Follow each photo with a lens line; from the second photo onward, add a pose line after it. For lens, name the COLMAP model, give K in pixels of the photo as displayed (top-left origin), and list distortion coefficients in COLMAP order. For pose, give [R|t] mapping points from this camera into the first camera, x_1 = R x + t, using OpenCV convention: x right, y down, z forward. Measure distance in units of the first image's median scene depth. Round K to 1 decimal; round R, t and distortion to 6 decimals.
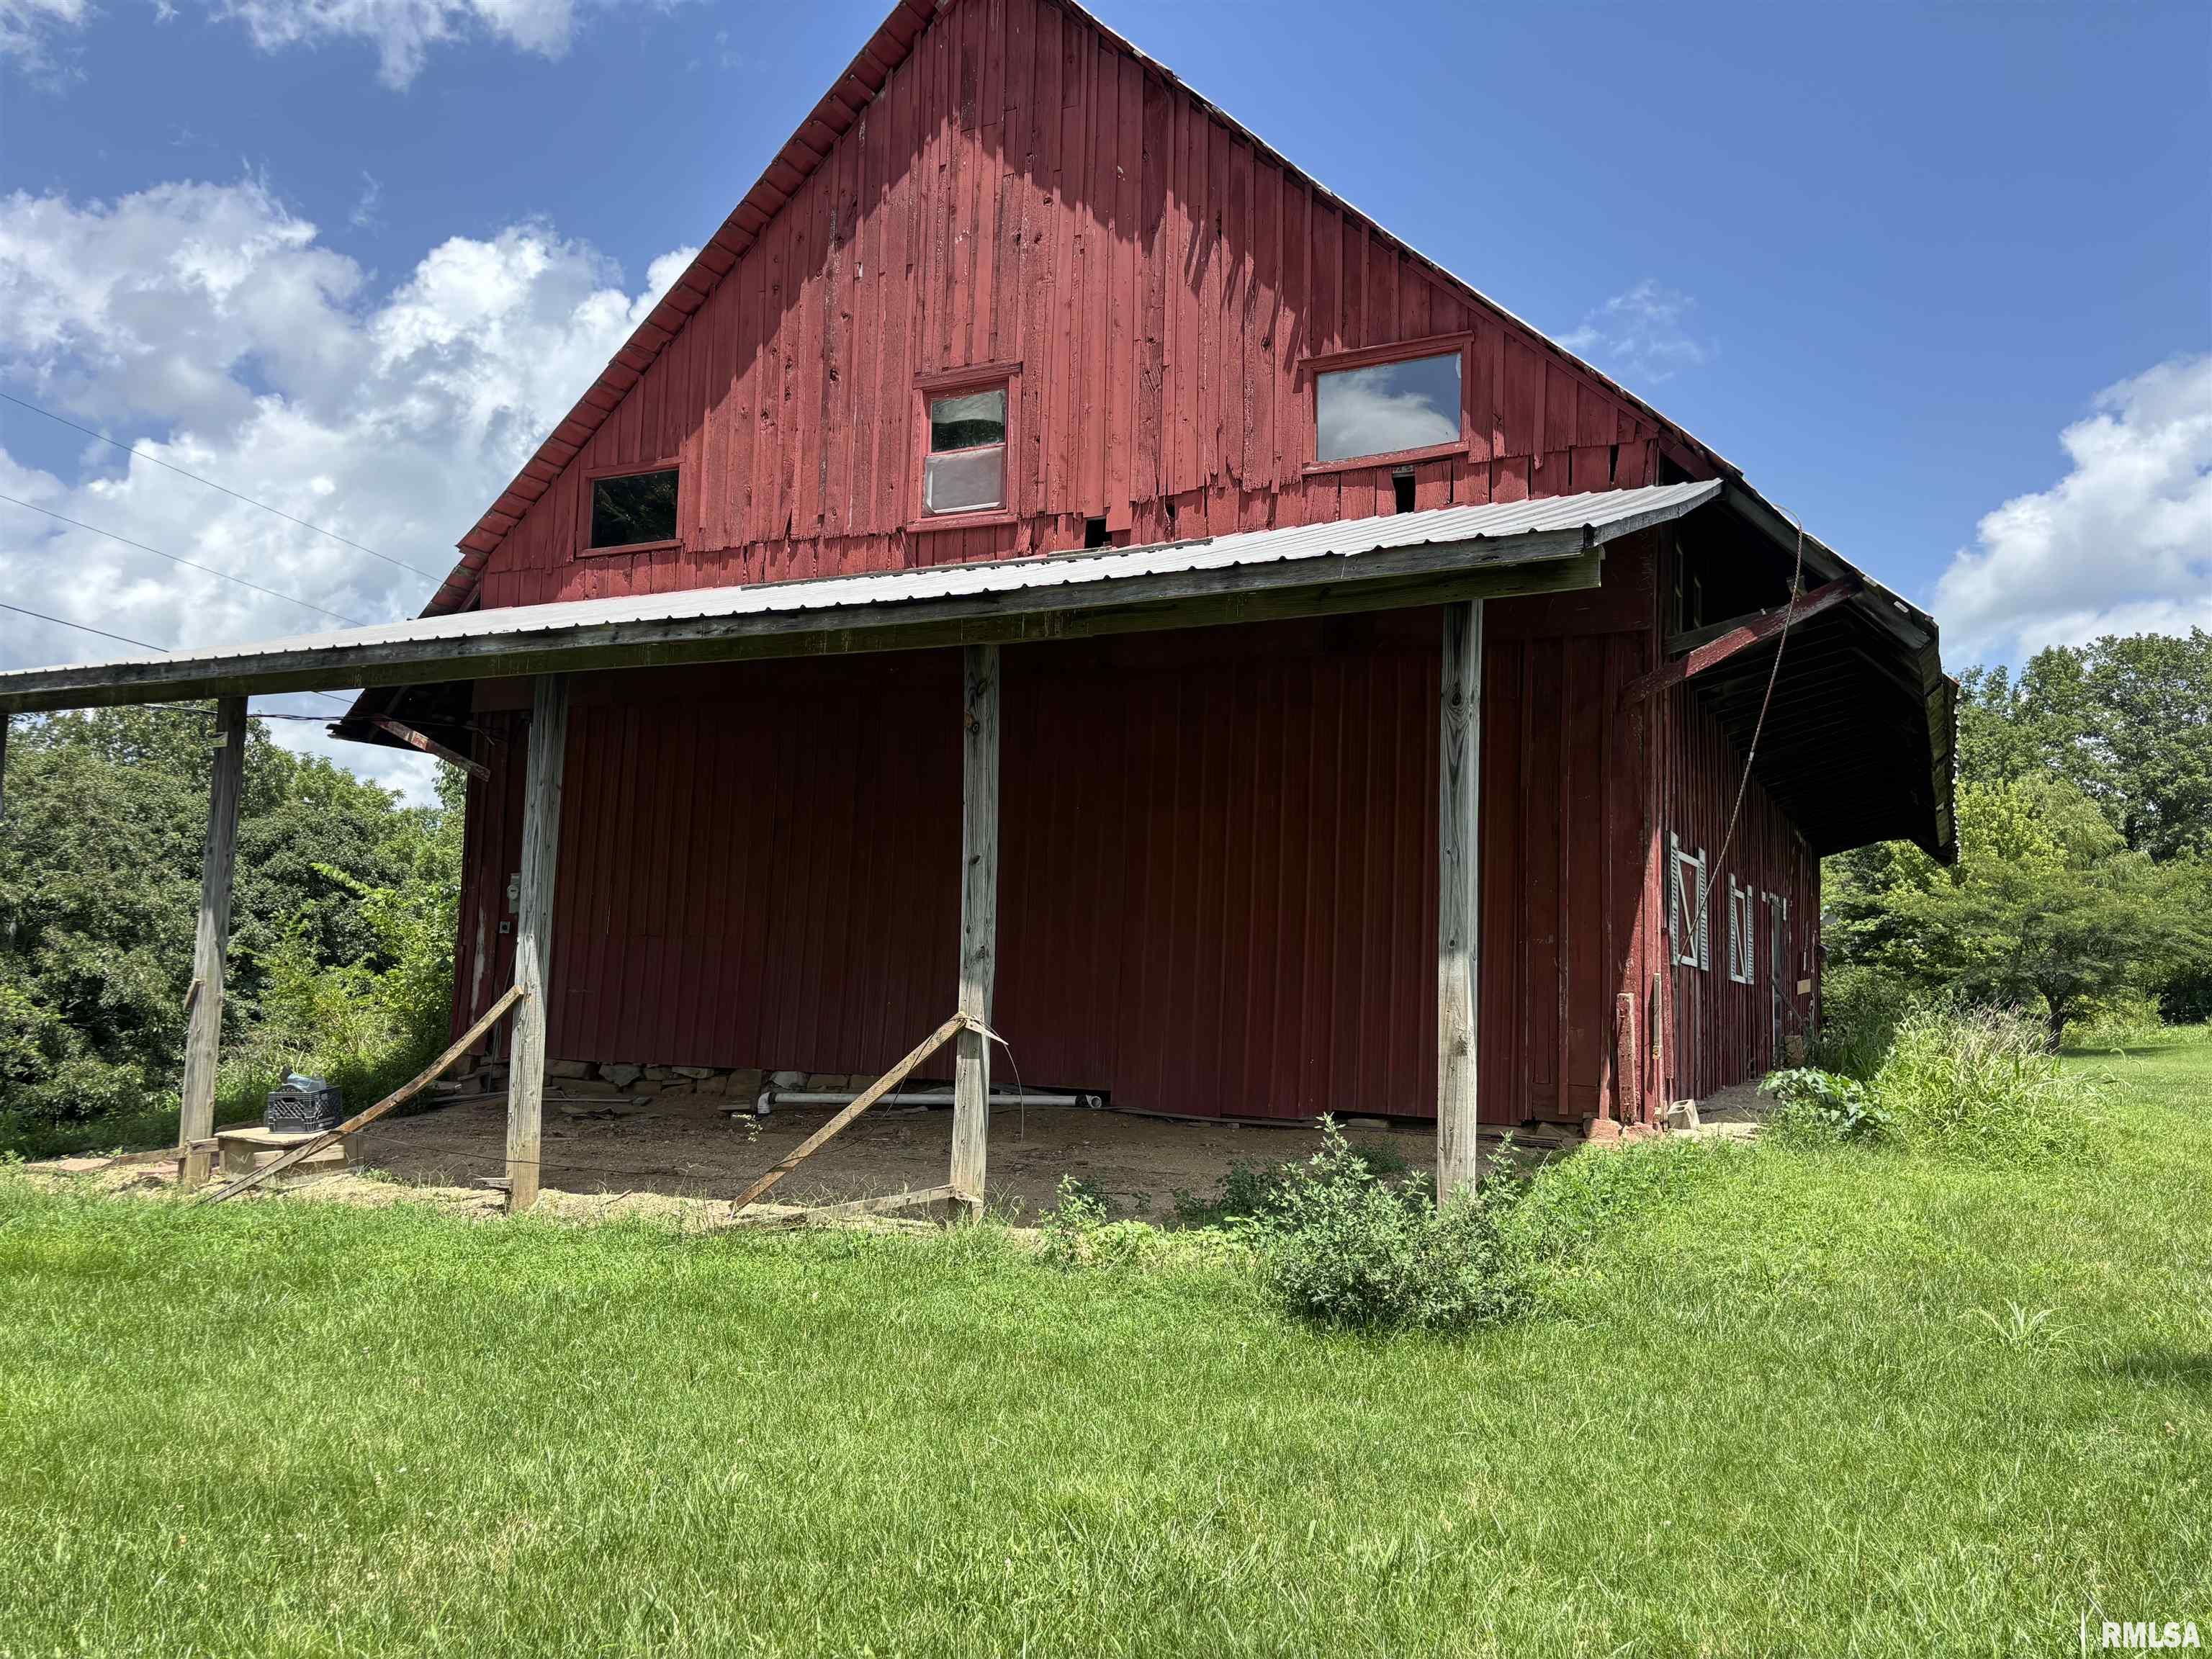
lens RADIAL K [[1654.2, 0, 1111.9], [0, 1654.2, 824.7], [0, 0, 1]] dist [0.039613, -0.046559]
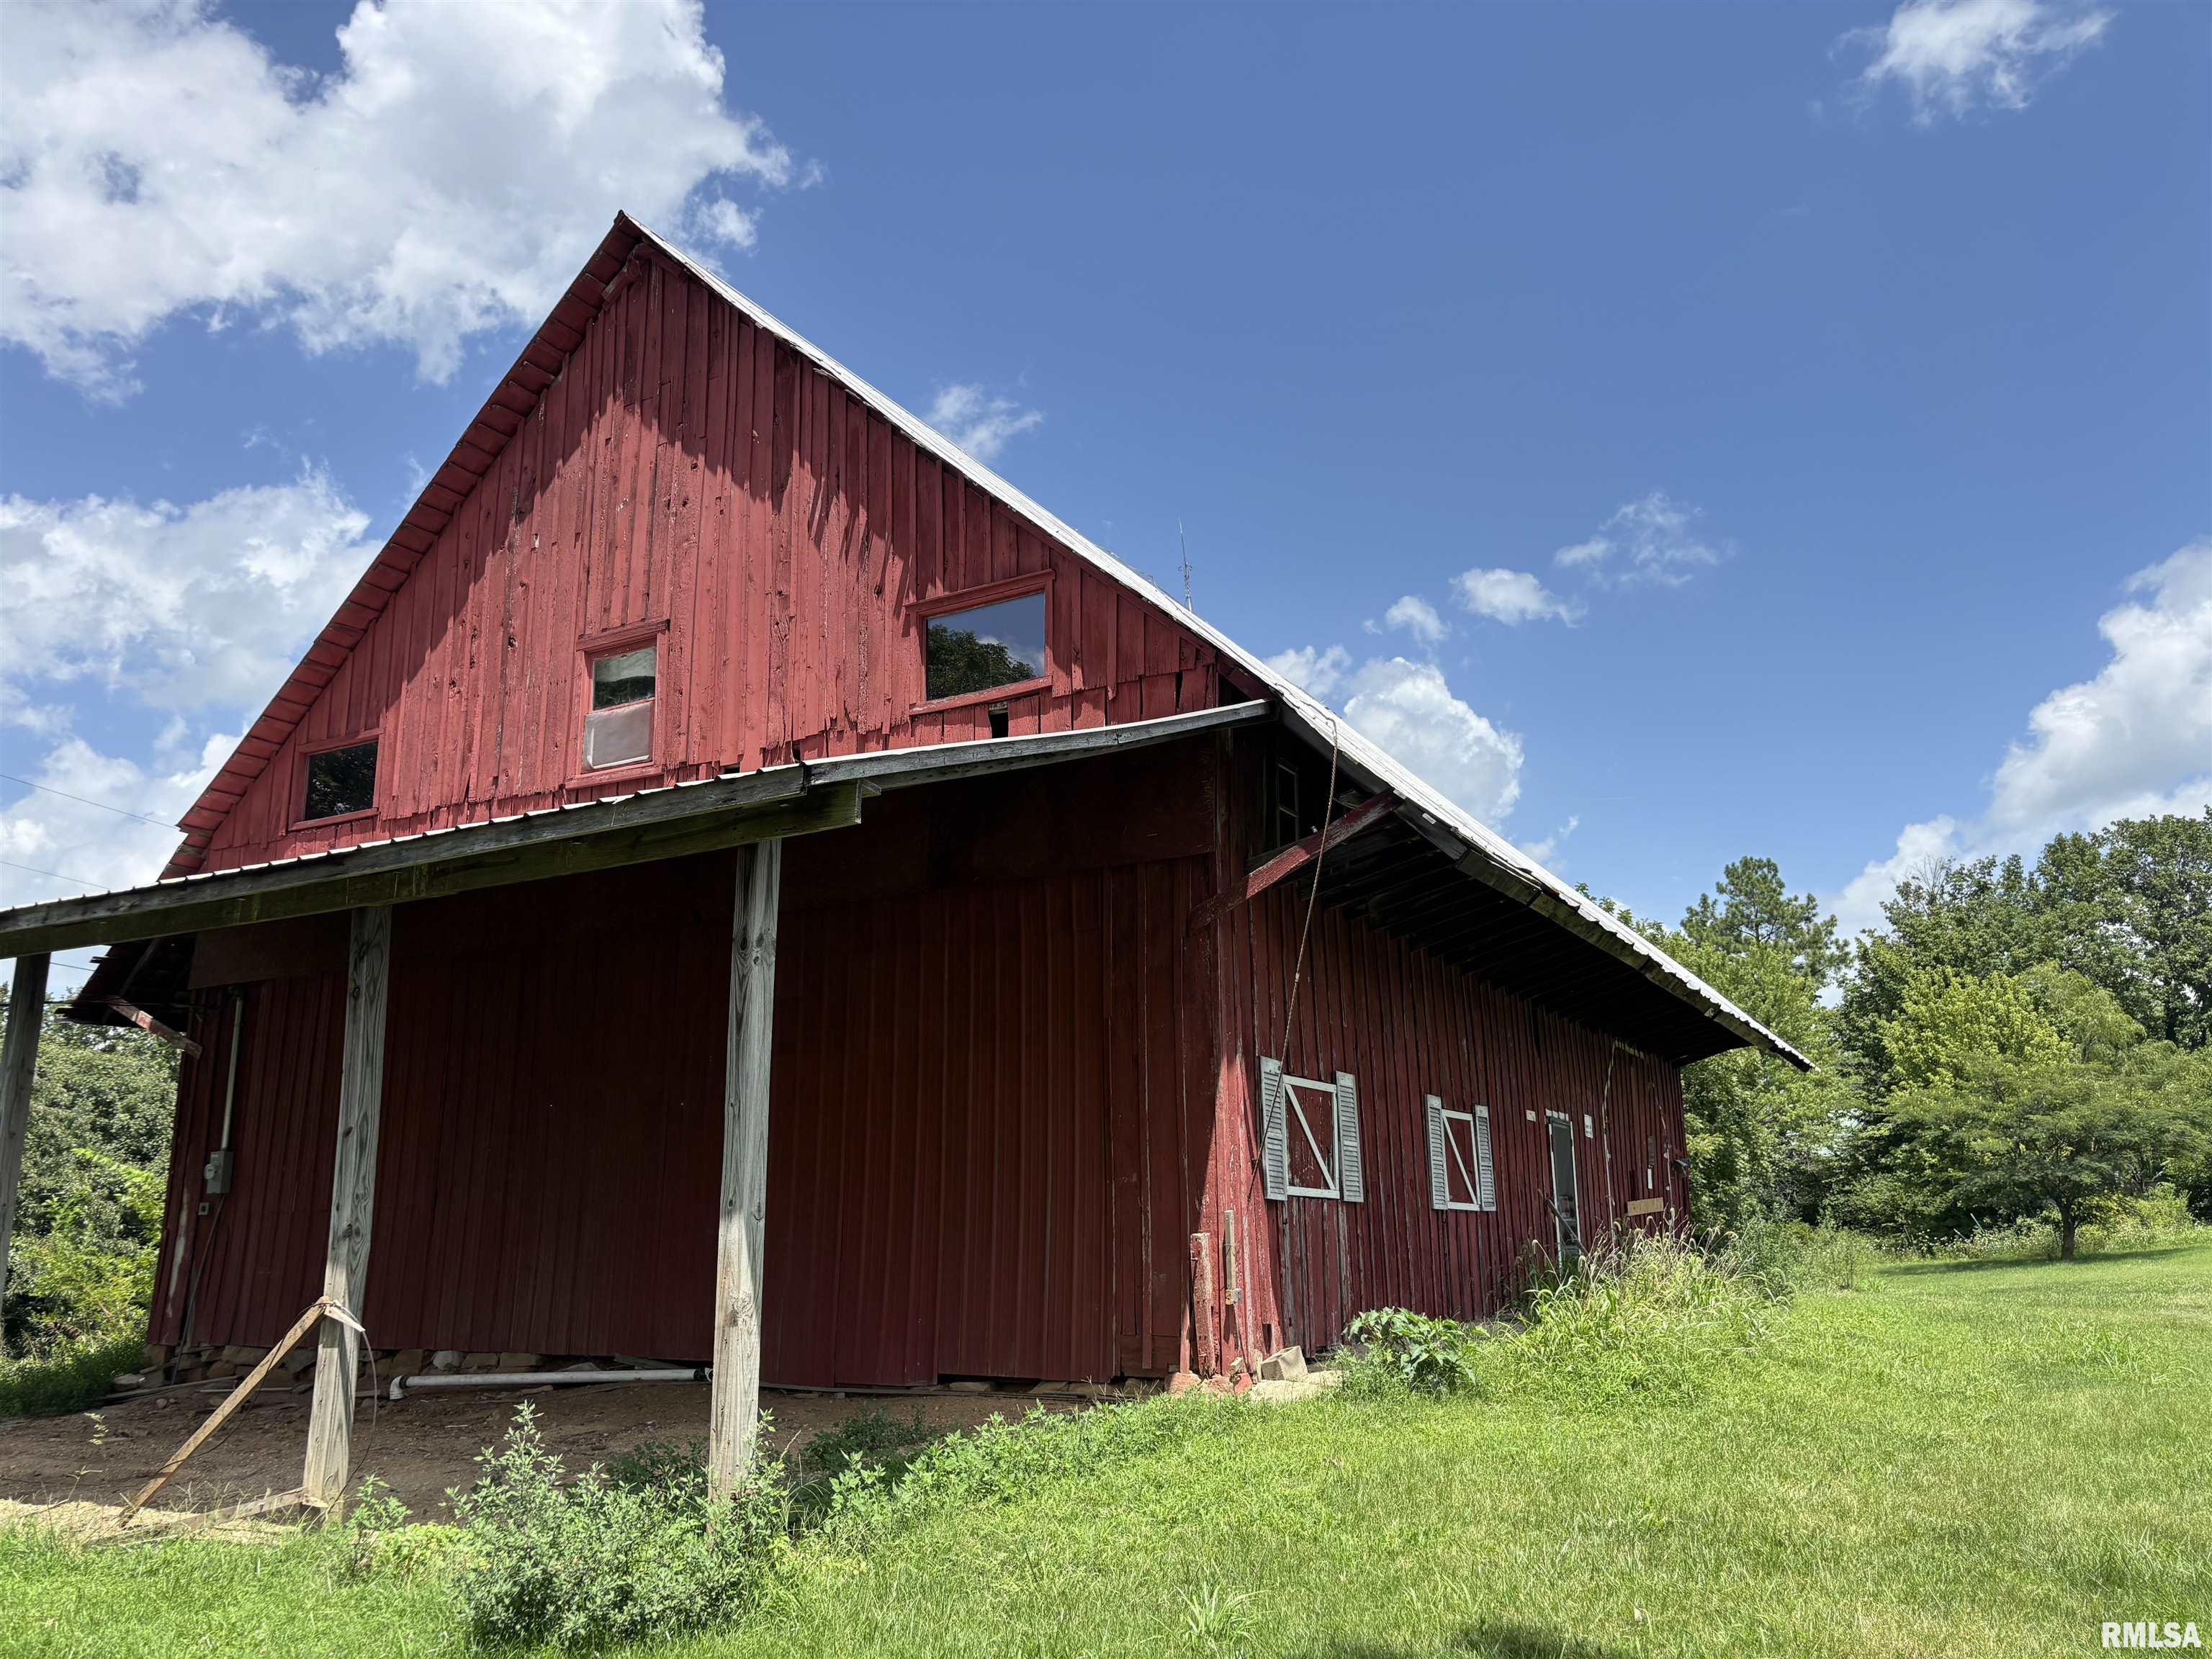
lens RADIAL K [[1654.2, 0, 1116.2], [0, 1654.2, 824.6], [0, 0, 1]] dist [0.039613, -0.046559]
pose [[0.998288, -0.050748, -0.029089, 0.239798], [0.046198, 0.989063, -0.140073, 0.000493], [0.035879, 0.138489, 0.989714, 0.020360]]
